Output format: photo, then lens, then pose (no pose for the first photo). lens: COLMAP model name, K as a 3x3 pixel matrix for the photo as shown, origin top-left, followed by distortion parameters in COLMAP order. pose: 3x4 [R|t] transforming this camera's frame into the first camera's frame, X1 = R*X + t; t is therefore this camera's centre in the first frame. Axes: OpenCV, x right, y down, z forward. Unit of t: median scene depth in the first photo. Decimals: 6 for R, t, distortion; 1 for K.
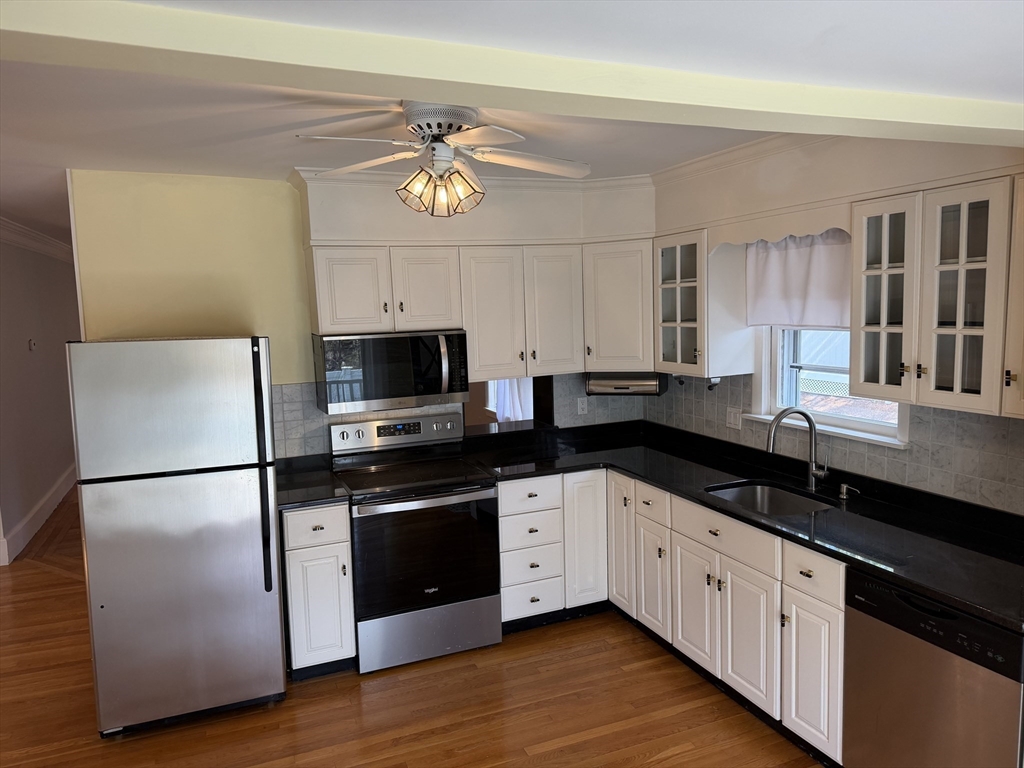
lens RADIAL K [[708.5, 0, 512.0], [0, 708.5, 384.0], [0, 0, 1]] dist [0.095173, -0.133037]
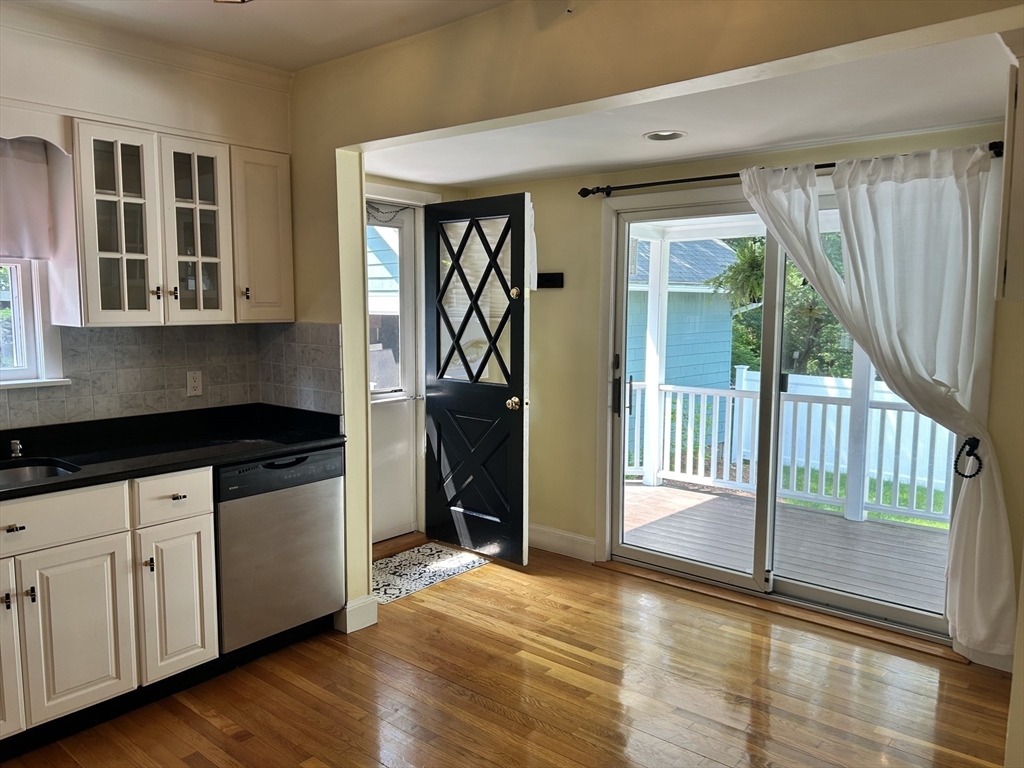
lens RADIAL K [[782.2, 0, 512.0], [0, 782.2, 384.0], [0, 0, 1]] dist [0.000830, -0.001456]
pose [[-0.465294, -0.063646, 0.882865, -0.572474], [0.110582, 0.985418, 0.129319, 0.016696], [-0.878221, 0.157800, -0.451471, 0.813025]]
